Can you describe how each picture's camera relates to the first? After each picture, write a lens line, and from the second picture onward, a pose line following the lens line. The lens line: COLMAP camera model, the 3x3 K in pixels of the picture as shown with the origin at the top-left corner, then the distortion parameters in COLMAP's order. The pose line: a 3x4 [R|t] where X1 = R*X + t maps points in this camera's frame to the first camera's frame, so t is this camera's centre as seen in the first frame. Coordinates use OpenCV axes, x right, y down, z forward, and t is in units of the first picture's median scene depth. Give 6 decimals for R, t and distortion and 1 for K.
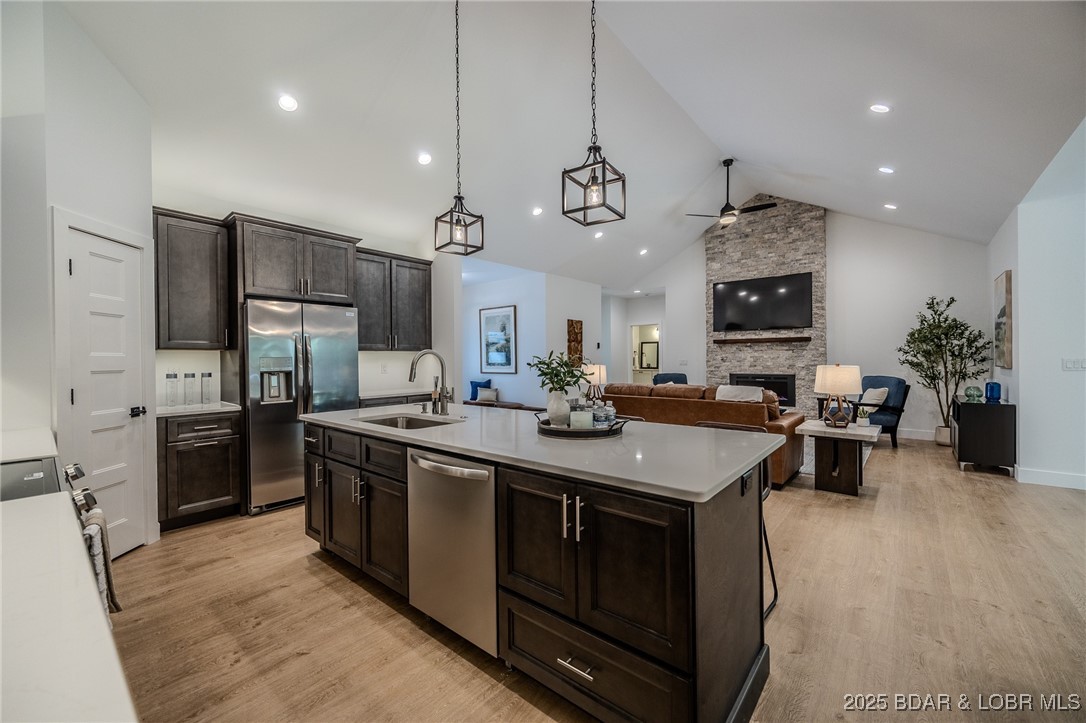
lens RADIAL K [[432.0, 0, 548.7], [0, 432.0, 360.0], [0, 0, 1]] dist [-0.001369, -0.000171]
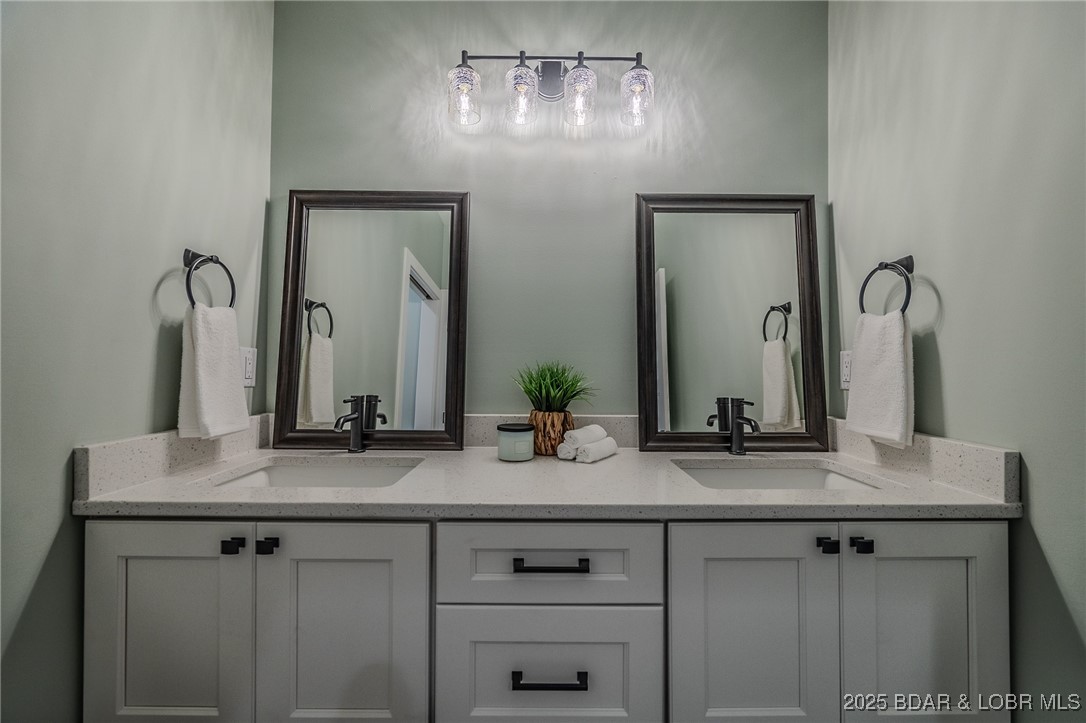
lens RADIAL K [[407.1, 0, 538.6], [0, 407.1, 361.9], [0, 0, 1]] dist [-0.006581, -0.000146]
pose [[0.772383, 0.013447, 0.635014, 0.376201], [-0.010881, 0.999909, -0.007940, 0.001962], [-0.635063, -0.000777, 0.772460, 1.677031]]
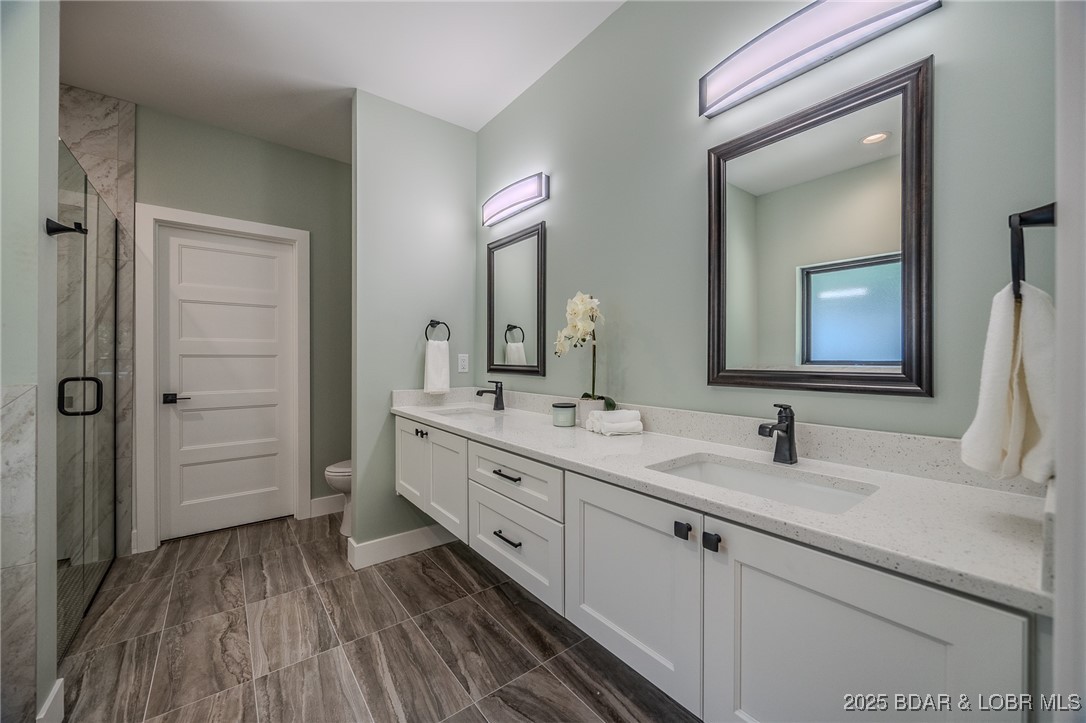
lens RADIAL K [[414.6, 0, 546.3], [0, 414.6, 359.8], [0, 0, 1]] dist [-0.002268, -0.000236]
pose [[0.976633, 0.020405, -0.213944, 0.515899], [-0.021185, 0.999775, -0.001357, -0.001318], [0.213868, 0.005857, 0.976845, 1.558744]]
